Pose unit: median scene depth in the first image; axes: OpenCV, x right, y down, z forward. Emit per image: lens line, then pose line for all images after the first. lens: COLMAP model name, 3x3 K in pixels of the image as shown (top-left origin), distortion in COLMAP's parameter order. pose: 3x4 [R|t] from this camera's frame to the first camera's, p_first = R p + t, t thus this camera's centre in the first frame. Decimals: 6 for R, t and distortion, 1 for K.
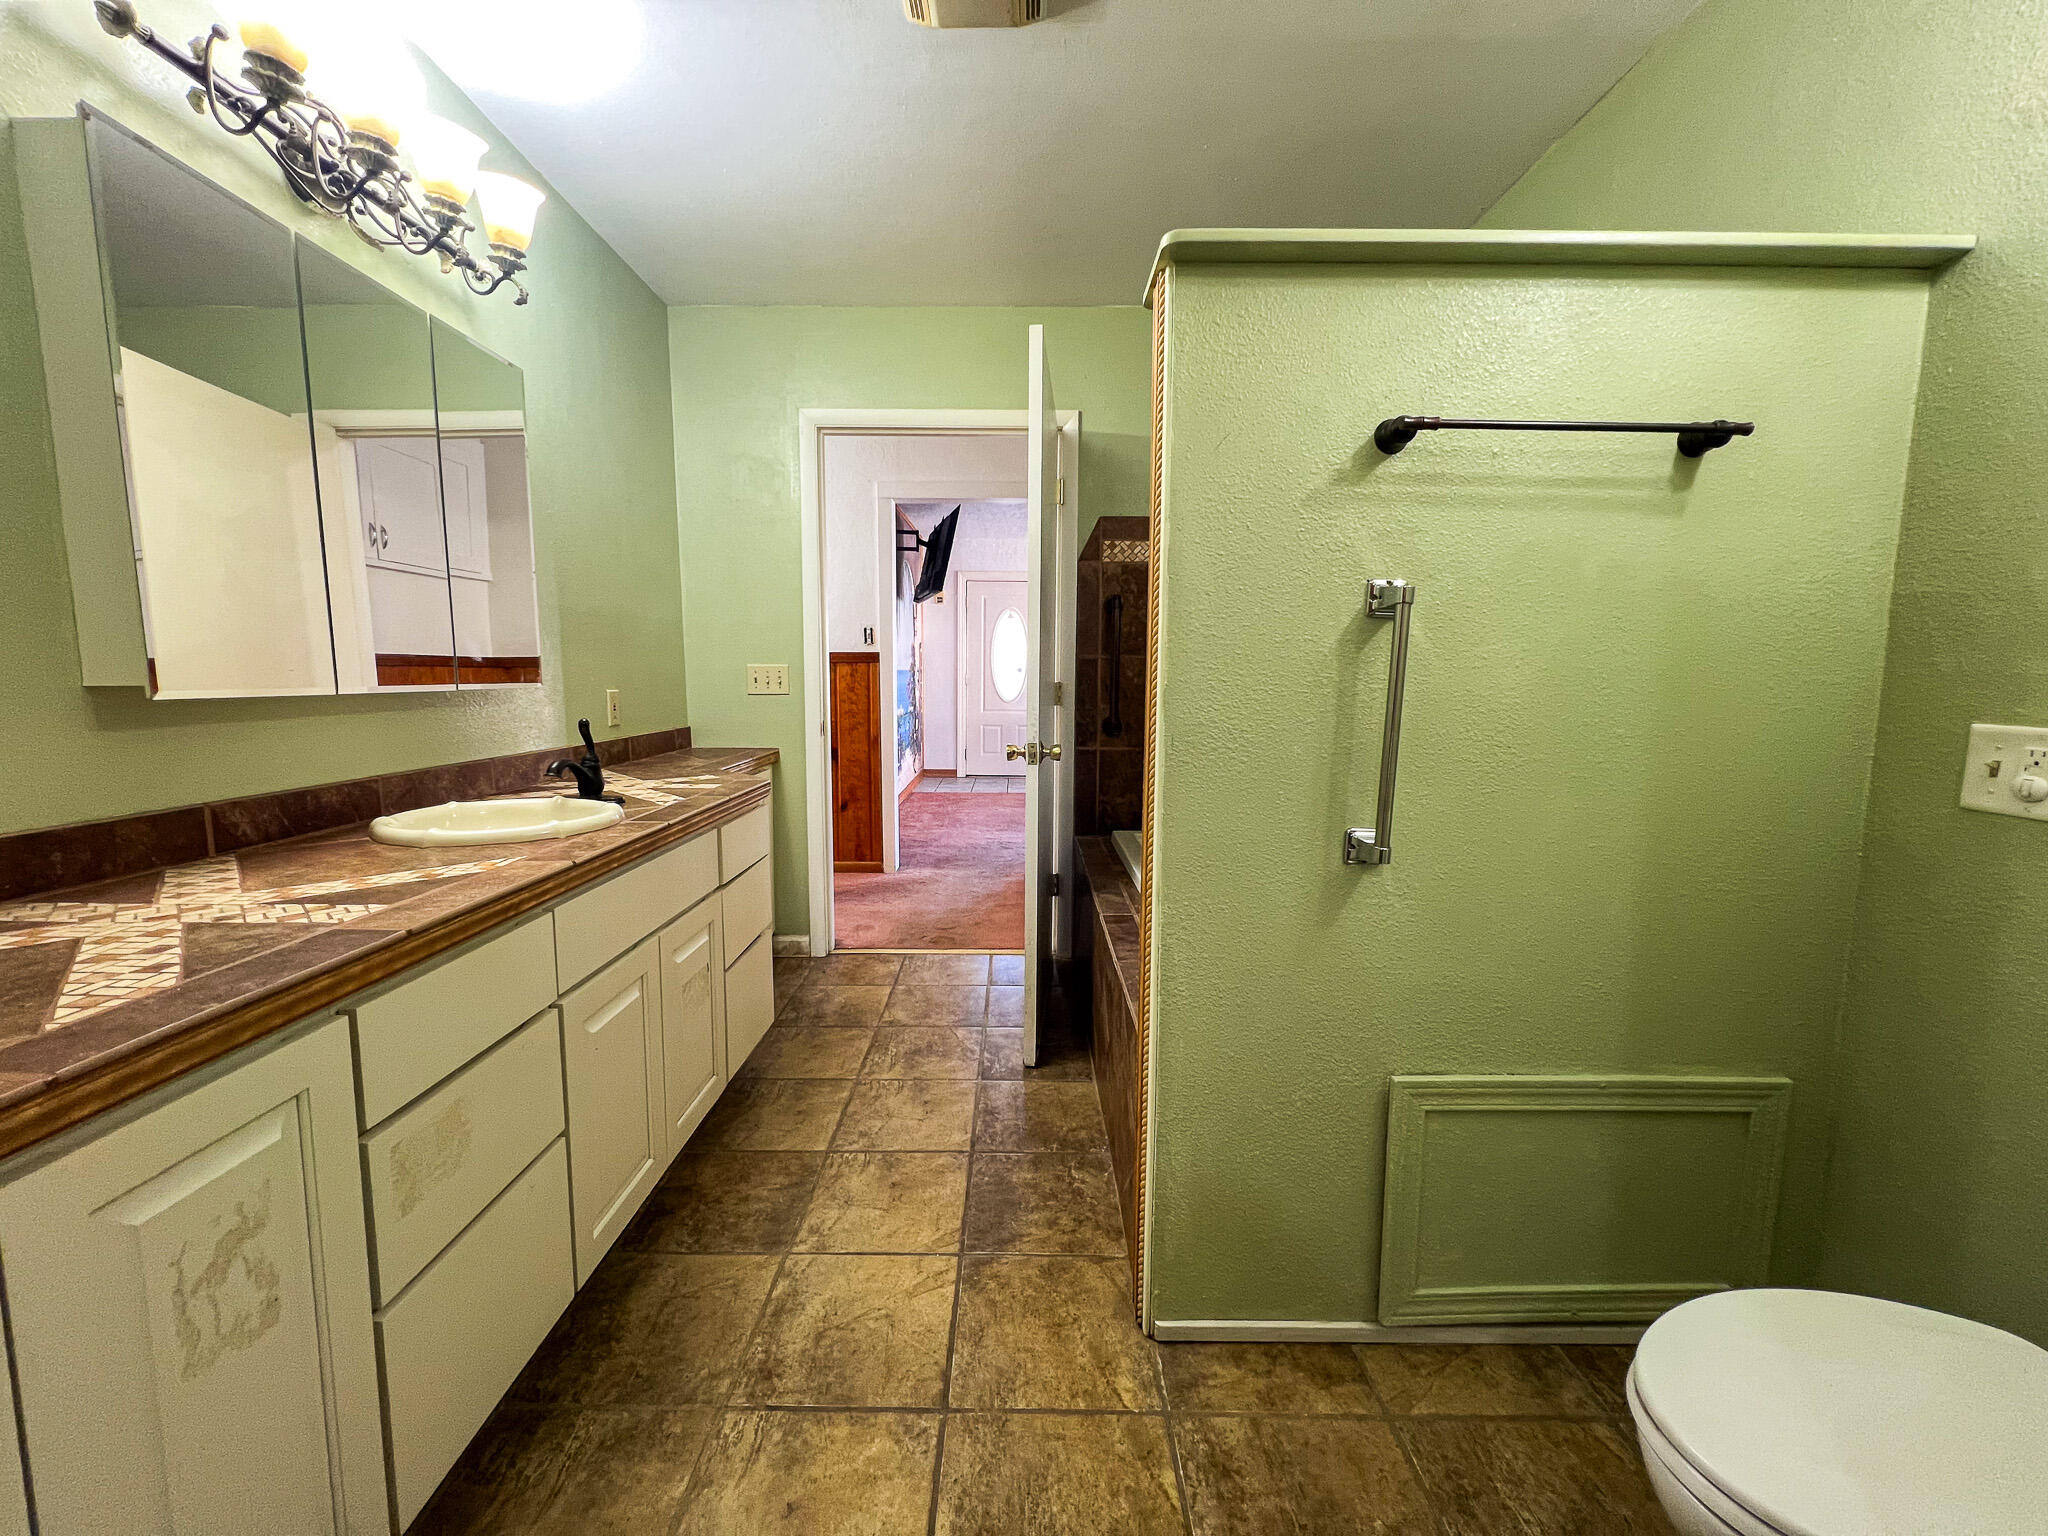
lens RADIAL K [[821.7, 0, 1025.4], [0, 821.7, 764.4], [0, 0, 1]] dist [-0.001892, -0.000192]
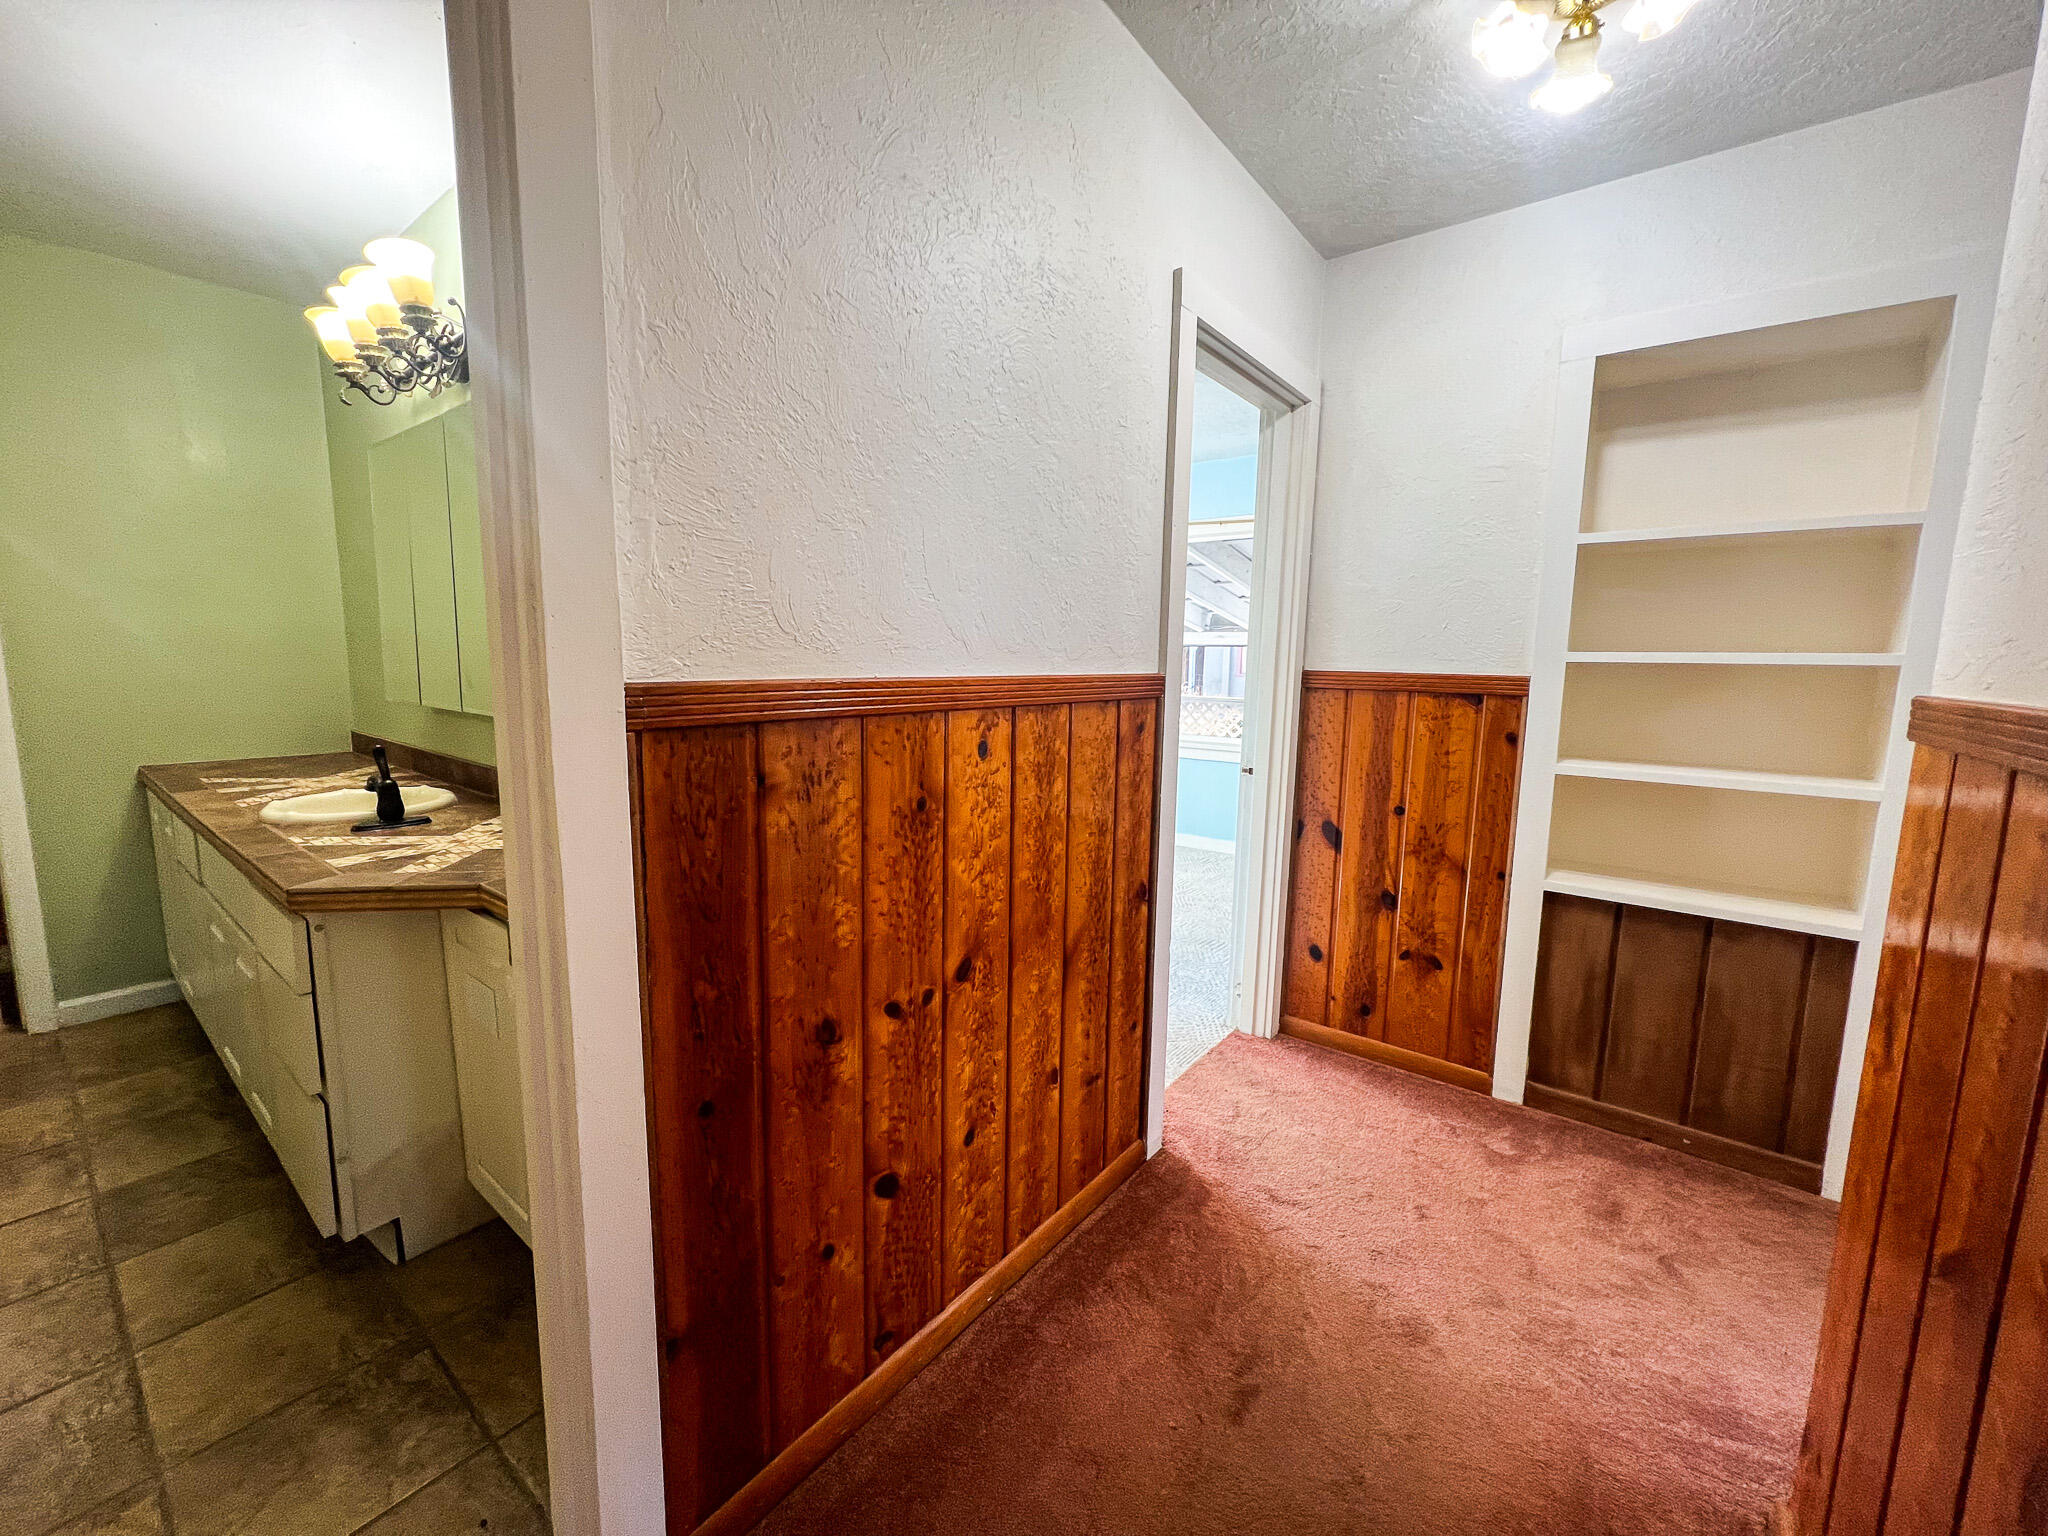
lens RADIAL K [[821.7, 0, 1020.6], [0, 821.7, 764.8], [0, 0, 1]] dist [-0.001892, -0.000192]
pose [[-0.623631, 0.087740, -0.776779, -0.228315], [-0.109173, 0.974167, 0.197684, -0.317886], [0.774058, 0.208086, -0.597942, 2.250466]]
